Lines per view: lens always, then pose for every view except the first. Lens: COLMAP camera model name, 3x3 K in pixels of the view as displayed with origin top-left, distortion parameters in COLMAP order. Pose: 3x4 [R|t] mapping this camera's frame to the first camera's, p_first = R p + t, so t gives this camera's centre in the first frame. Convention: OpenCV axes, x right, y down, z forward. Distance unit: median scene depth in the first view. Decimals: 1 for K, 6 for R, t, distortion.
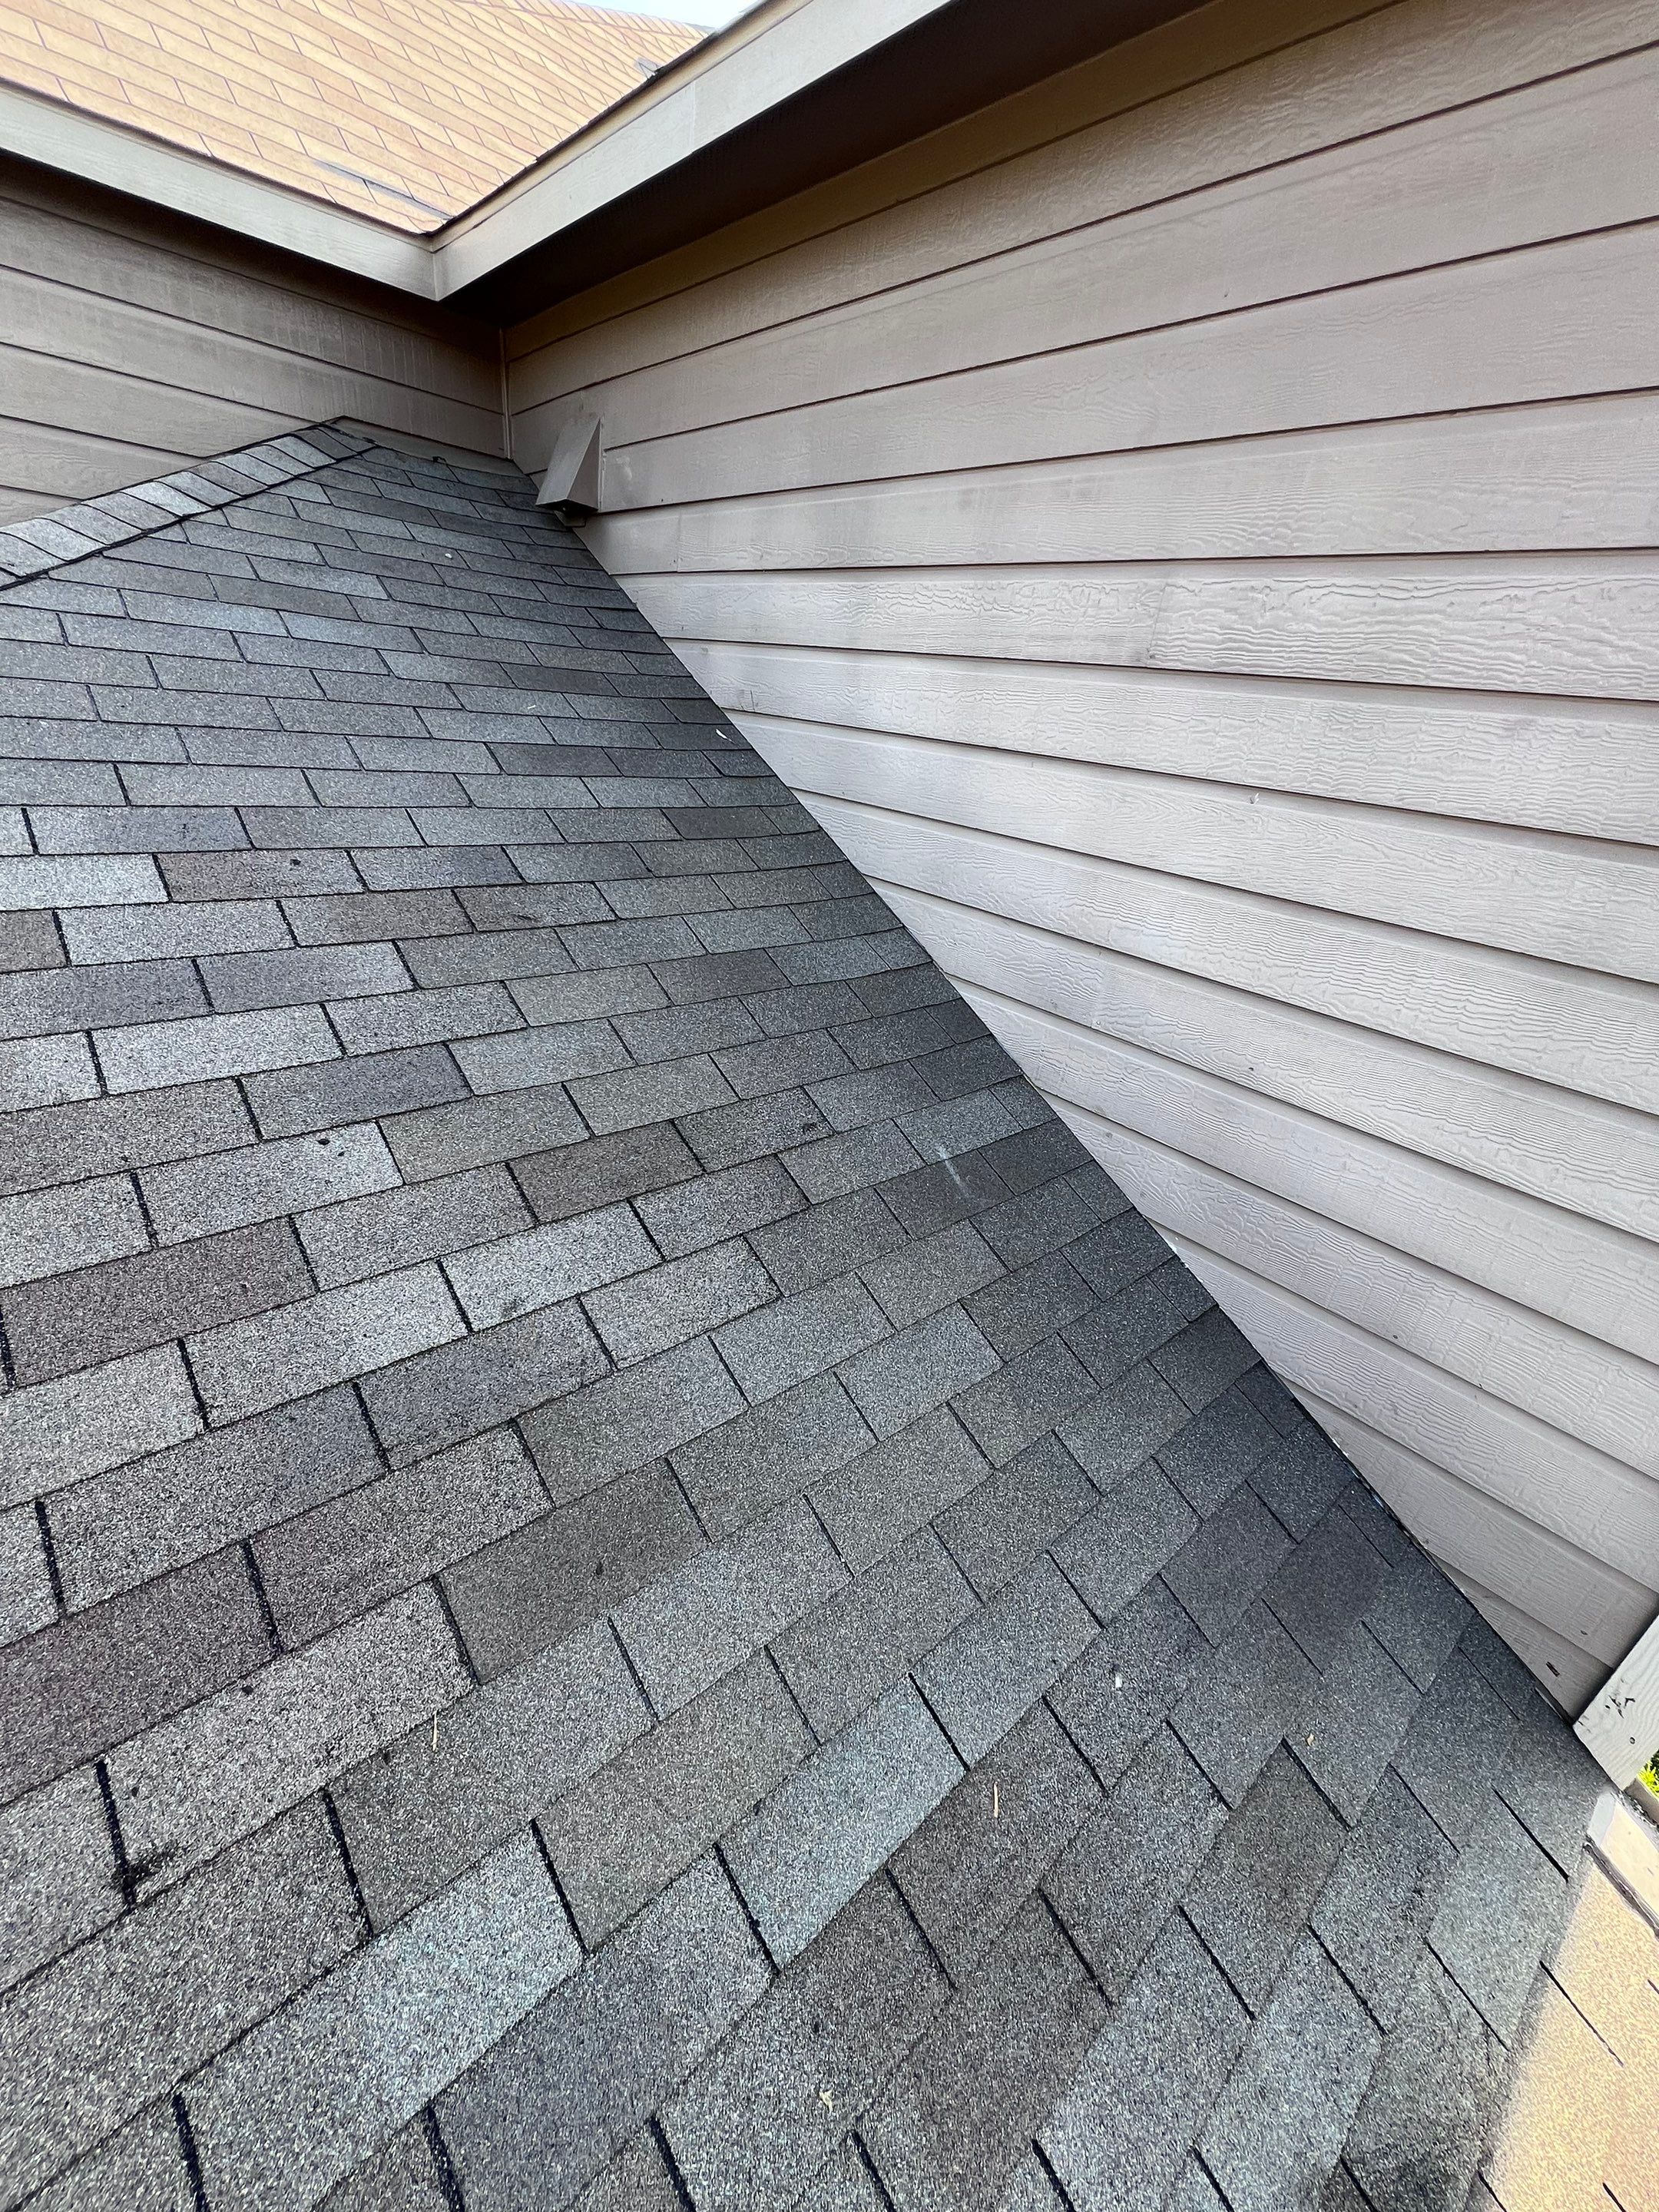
lens RADIAL K [[884.8, 0, 834.9], [0, 884.8, 1103.9], [0, 0, 1]] dist [-0.002545, 0.000313]
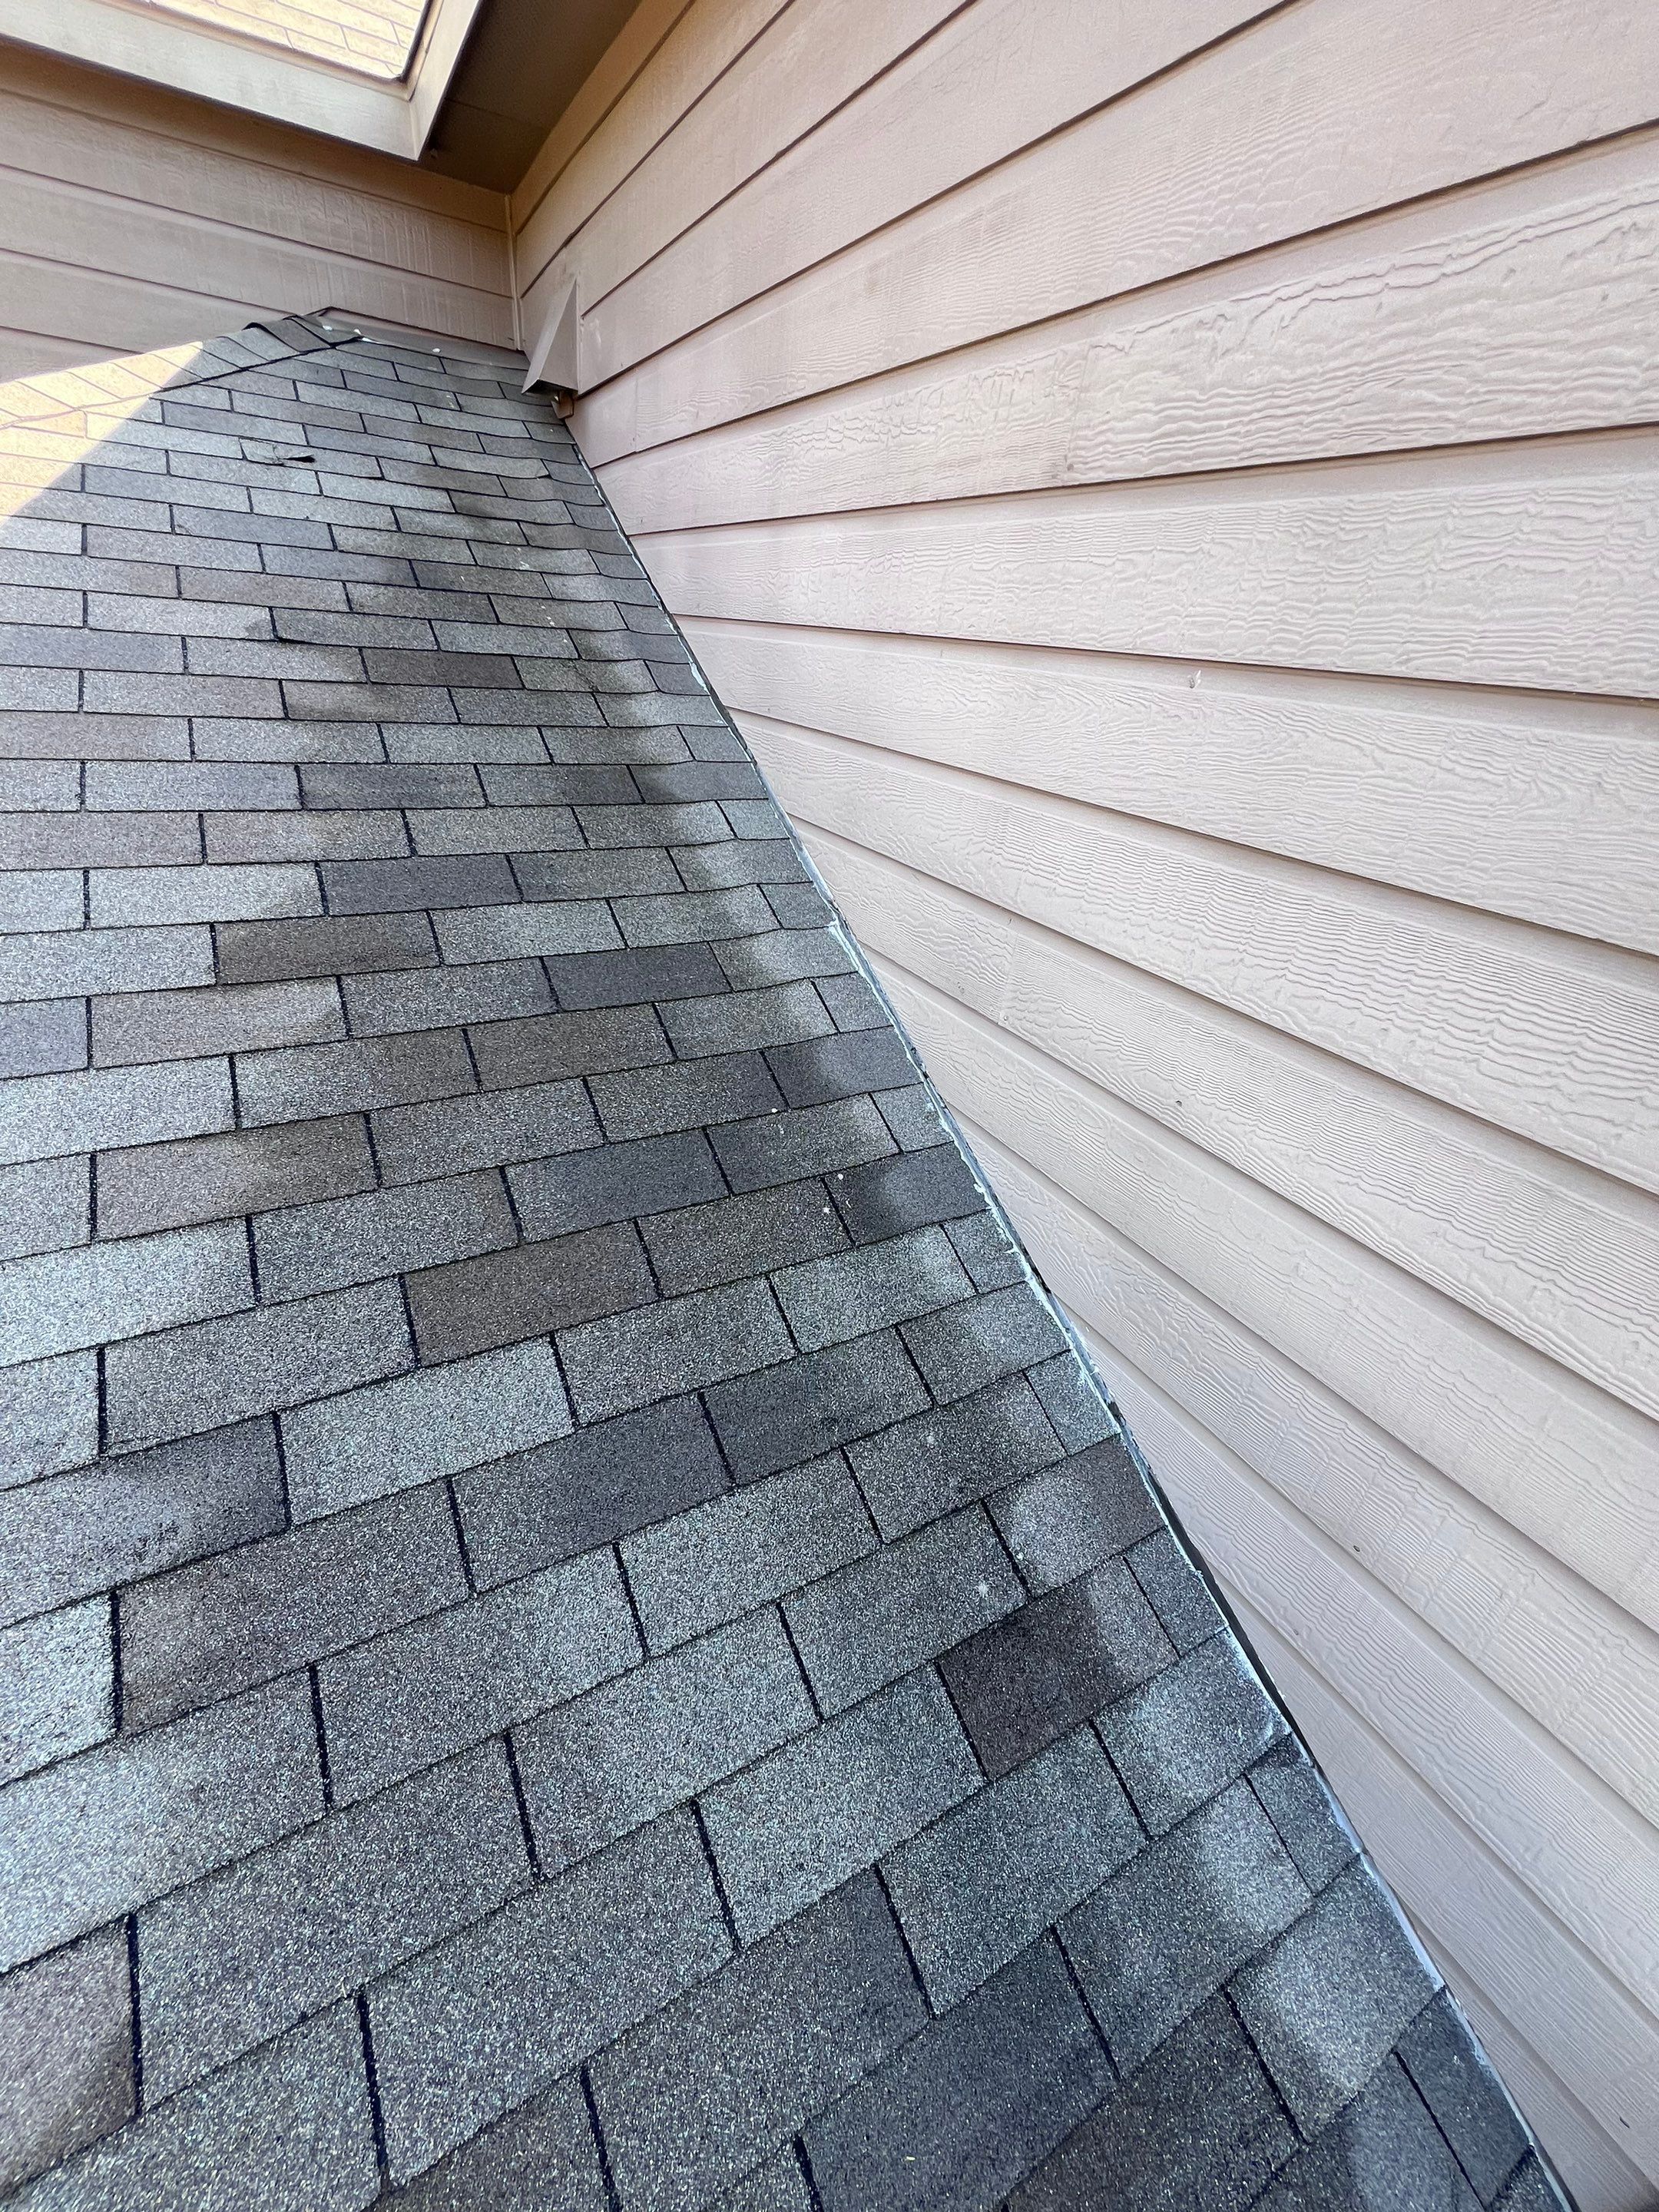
lens RADIAL K [[884.8, 0, 834.6], [0, 884.8, 1104.2], [0, 0, 1]] dist [-0.002545, 0.000313]
pose [[0.979183, 0.078017, -0.187387, 0.334903], [-0.071246, 0.996548, 0.042612, -0.047459], [0.190065, -0.028375, 0.981361, 0.296898]]
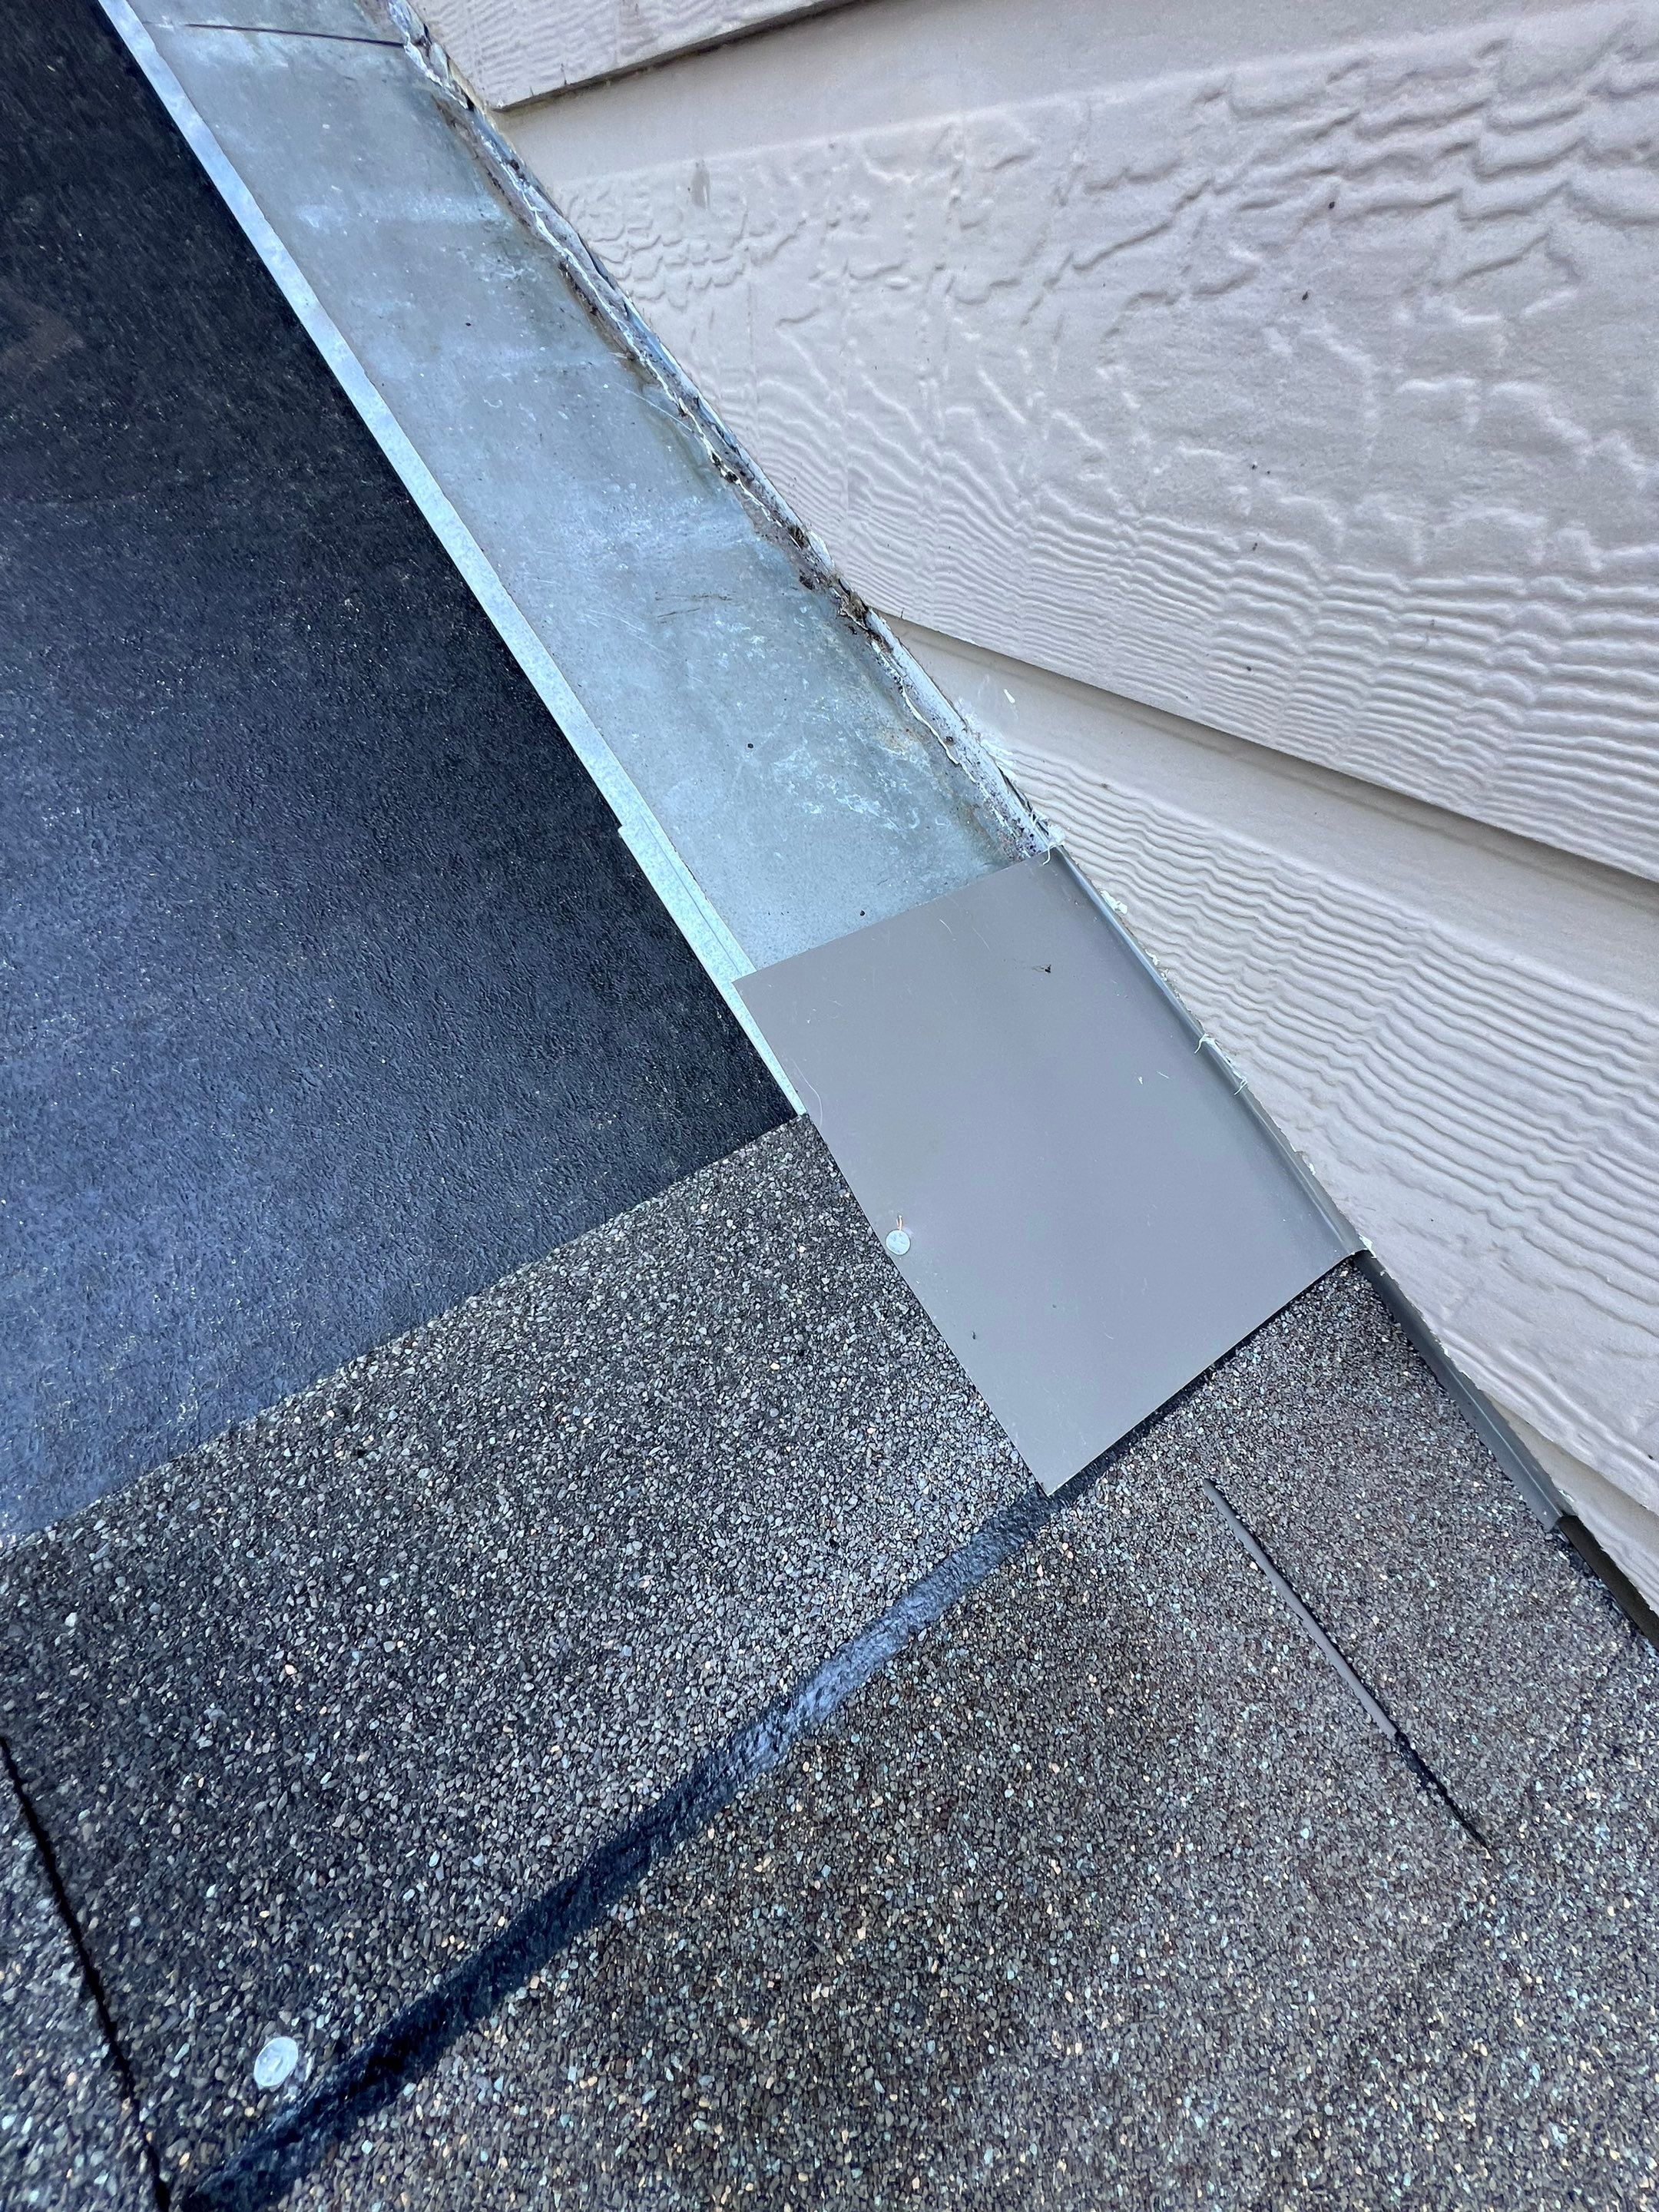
lens RADIAL K [[884.8, 0, 830.9], [0, 884.8, 1107.0], [0, 0, 1]] dist [-0.002545, 0.000313]
pose [[0.985854, -0.034625, -0.163990, 0.410292], [0.087489, 0.940860, 0.327305, 0.184724], [0.142959, -0.337022, 0.930580, 0.856324]]
